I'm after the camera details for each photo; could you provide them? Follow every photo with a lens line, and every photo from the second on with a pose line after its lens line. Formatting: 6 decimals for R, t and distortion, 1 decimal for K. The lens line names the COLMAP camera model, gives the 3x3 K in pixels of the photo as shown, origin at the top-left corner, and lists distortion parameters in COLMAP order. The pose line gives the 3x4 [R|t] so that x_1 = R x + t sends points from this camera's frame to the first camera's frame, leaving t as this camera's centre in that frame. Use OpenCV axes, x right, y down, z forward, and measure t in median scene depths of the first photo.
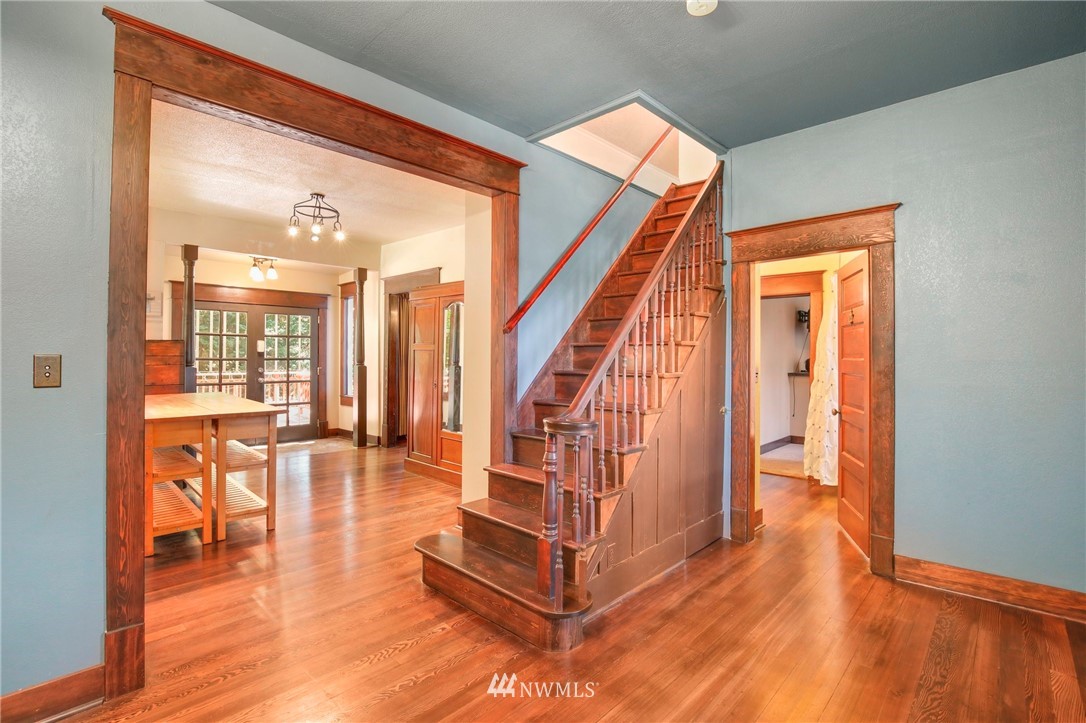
lens RADIAL K [[501.2, 0, 532.0], [0, 501.2, 351.6], [0, 0, 1]] dist [-0.026195, 0.001278]
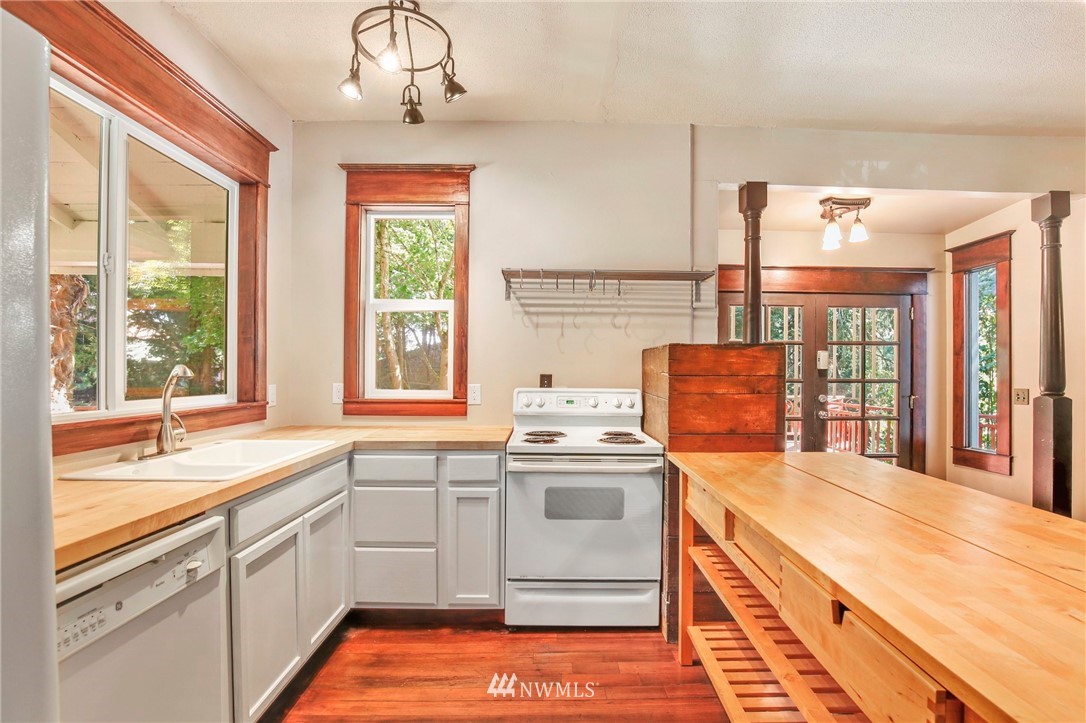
lens RADIAL K [[501.2, 0, 548.8], [0, 501.2, 370.1], [0, 0, 1]] dist [-0.026195, 0.001278]
pose [[0.699223, -0.001703, -0.714902, -0.342495], [0.001033, 0.999999, -0.001372, 0.002299], [0.714903, 0.000221, 0.699224, 0.325725]]
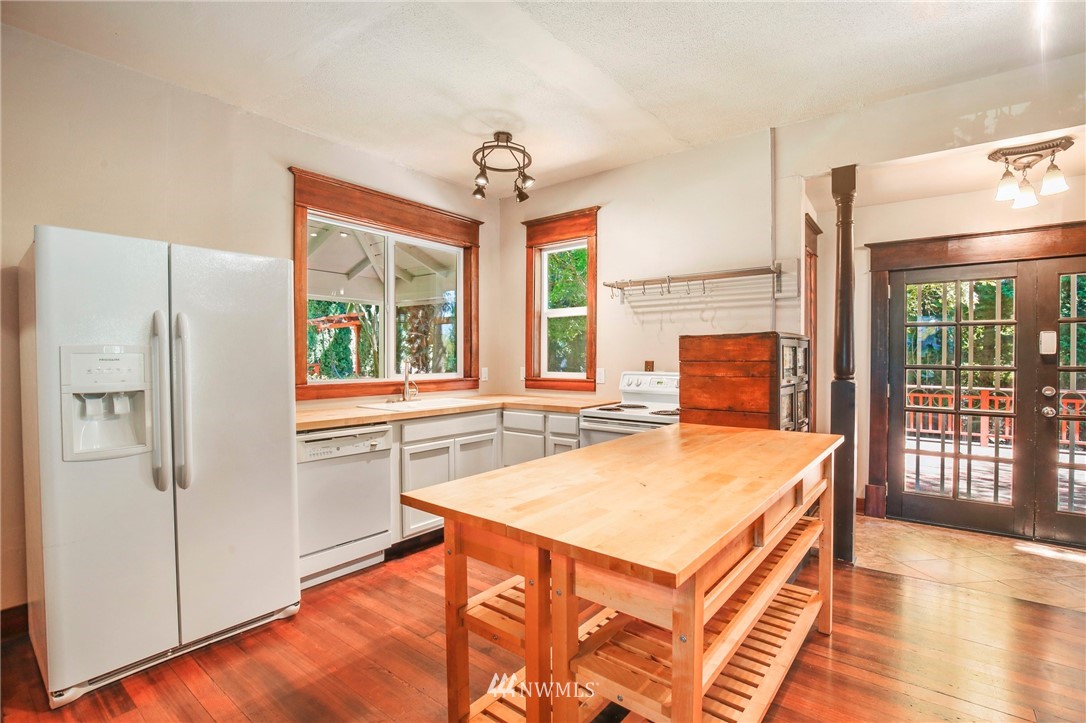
lens RADIAL K [[501.2, 0, 560.5], [0, 501.2, 361.7], [0, 0, 1]] dist [-0.026195, 0.001278]
pose [[0.116207, 0.001164, -0.993224, -0.124024], [0.004598, 0.999988, 0.001710, 0.004794], [0.993214, -0.004765, 0.116200, 0.467836]]
